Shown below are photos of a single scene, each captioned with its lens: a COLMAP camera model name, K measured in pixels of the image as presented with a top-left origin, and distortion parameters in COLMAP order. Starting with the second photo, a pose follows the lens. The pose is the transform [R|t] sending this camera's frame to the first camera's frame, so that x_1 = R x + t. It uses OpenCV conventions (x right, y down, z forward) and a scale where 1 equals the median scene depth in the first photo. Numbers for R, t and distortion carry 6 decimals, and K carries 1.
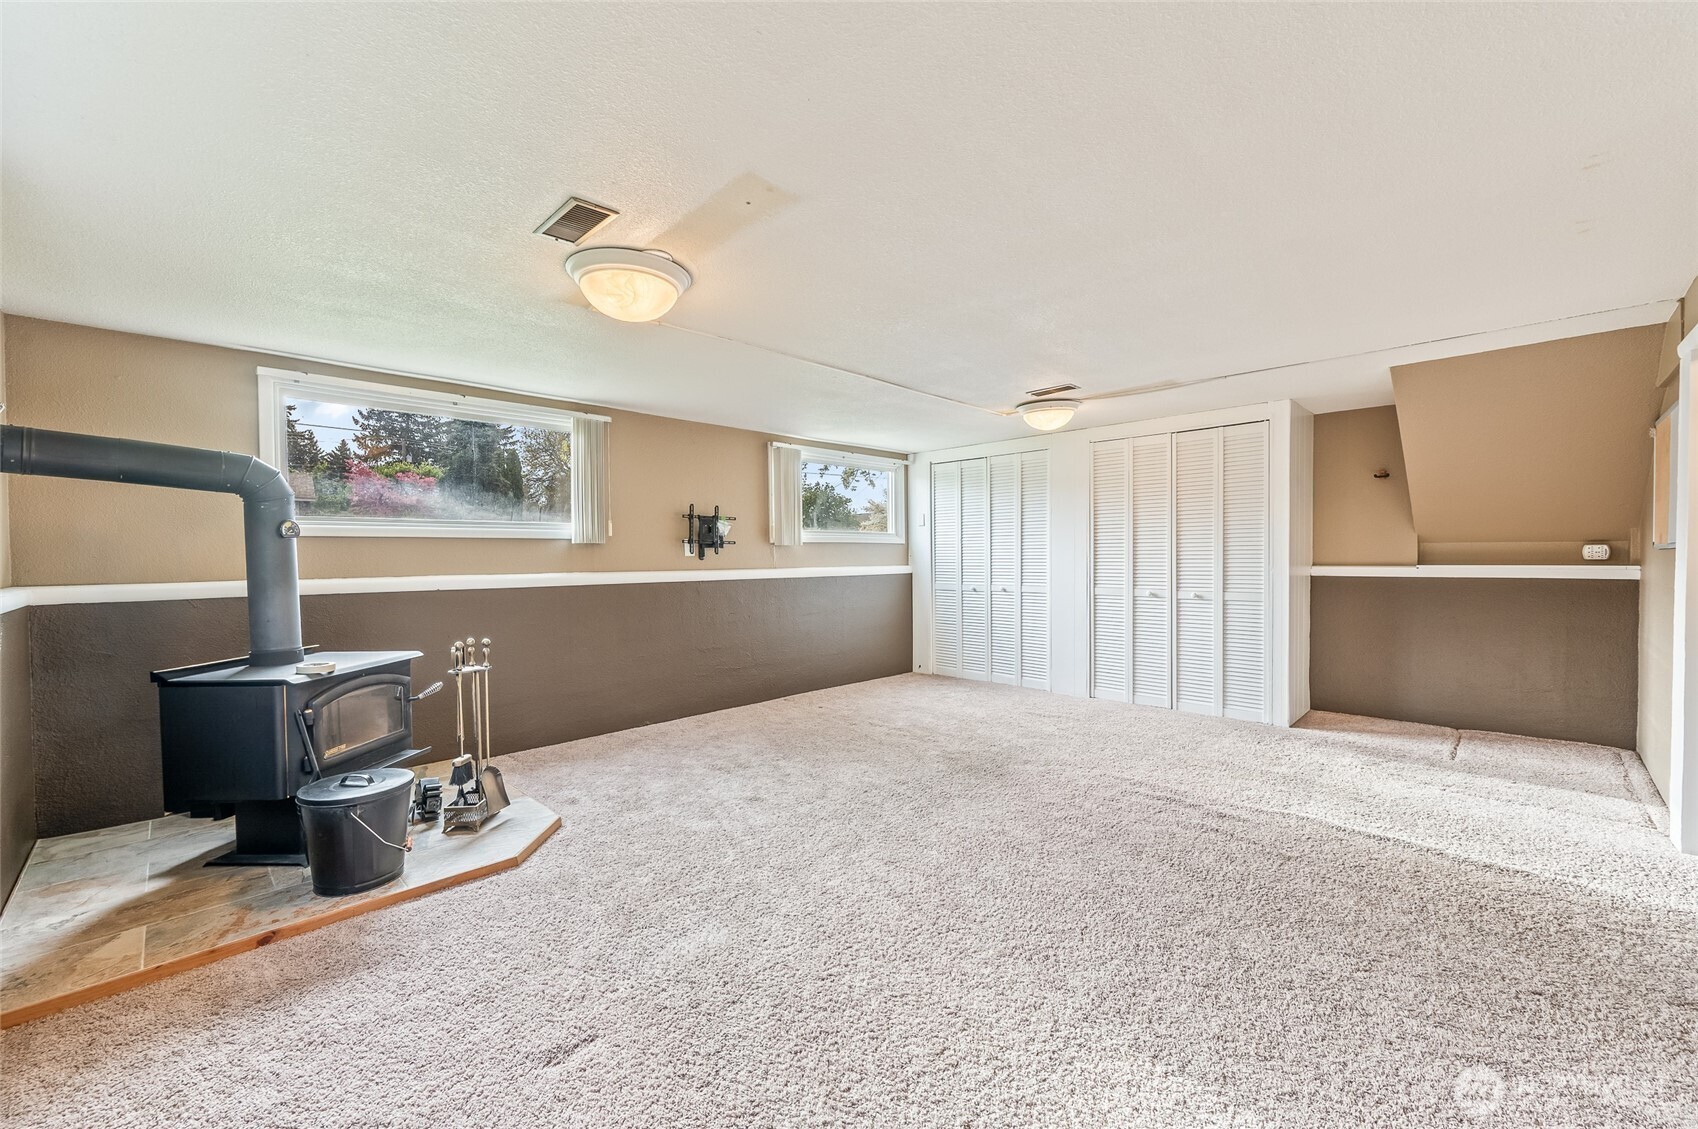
lens RADIAL K [[680.4, 0, 843.9], [0, 680.4, 564.1], [0, 0, 1]] dist [0.000417, 0.000016]
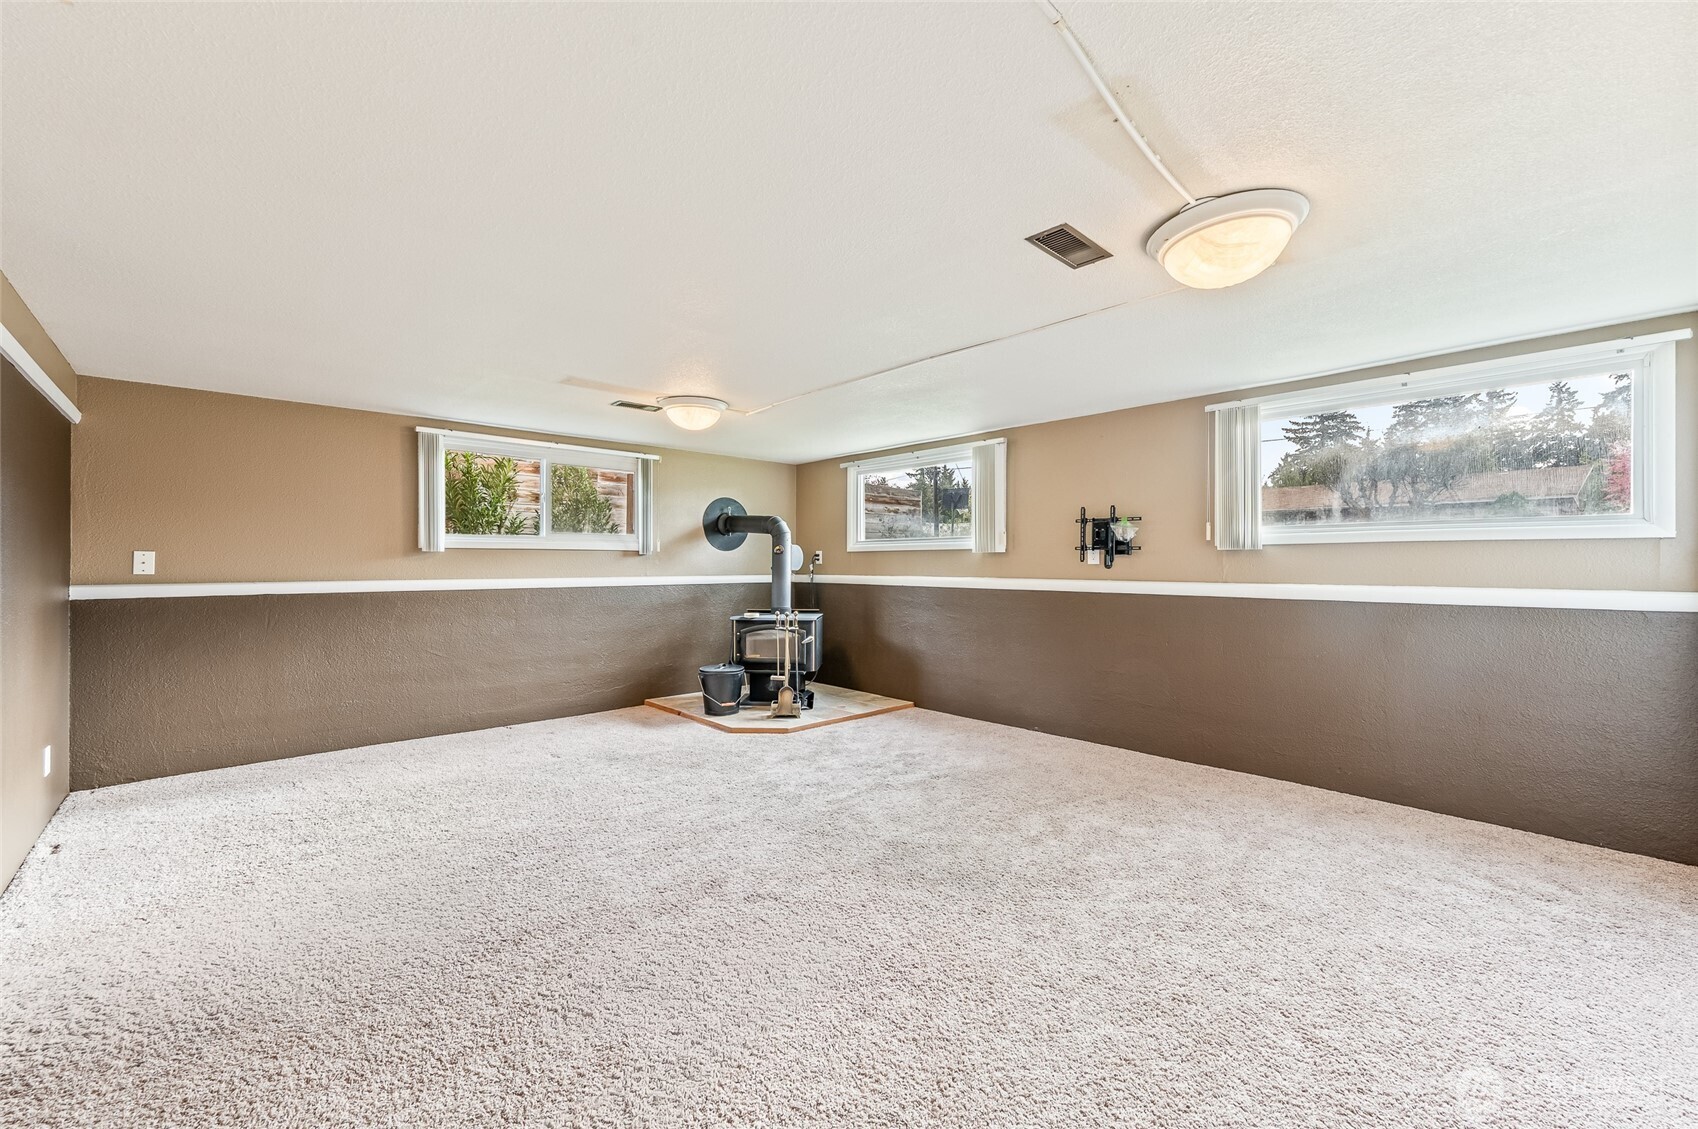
lens RADIAL K [[680.4, 0, 843.9], [0, 680.4, 564.1], [0, 0, 1]] dist [0.000417, 0.000016]
pose [[-0.050302, 0.002789, -0.998730, 0.734897], [-0.011535, 0.999928, 0.003373, -0.012368], [0.998667, 0.011690, -0.050266, 0.760440]]
